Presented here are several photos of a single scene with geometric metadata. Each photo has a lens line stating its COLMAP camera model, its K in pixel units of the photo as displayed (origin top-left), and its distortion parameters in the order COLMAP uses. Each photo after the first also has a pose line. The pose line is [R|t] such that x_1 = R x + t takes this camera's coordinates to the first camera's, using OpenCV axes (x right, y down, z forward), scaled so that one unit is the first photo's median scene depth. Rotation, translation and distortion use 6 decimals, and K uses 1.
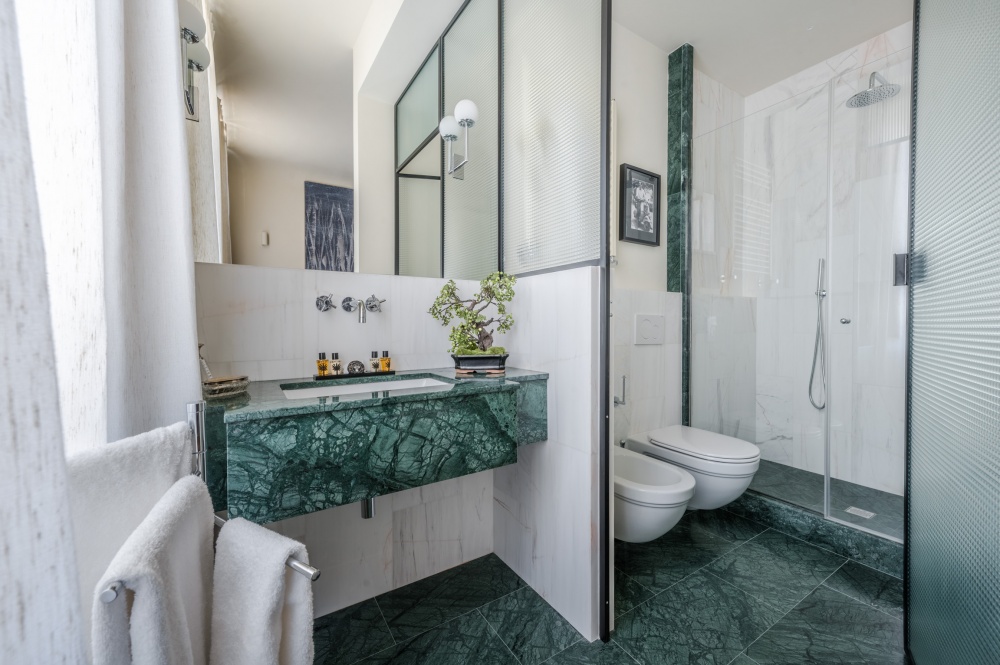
lens RADIAL K [[389.6, 0, 492.2], [0, 389.6, 330.5], [0, 0, 1]] dist [0.002526, 0.000216]
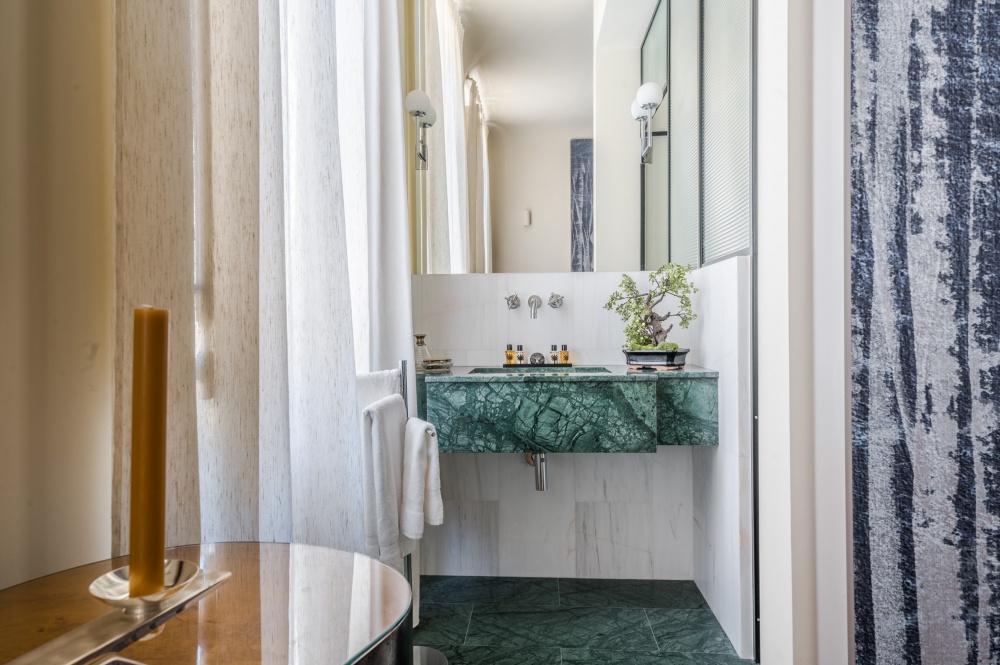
lens RADIAL K [[770.7, 0, 500.0], [0, 770.7, 332.5], [0, 0, 1]] dist [-0.003373, -0.001873]
pose [[0.790640, 0.001562, -0.612279, 1.010338], [-0.003010, 0.999995, -0.001335, 0.025931], [0.612274, 0.002898, 0.790641, -0.888220]]
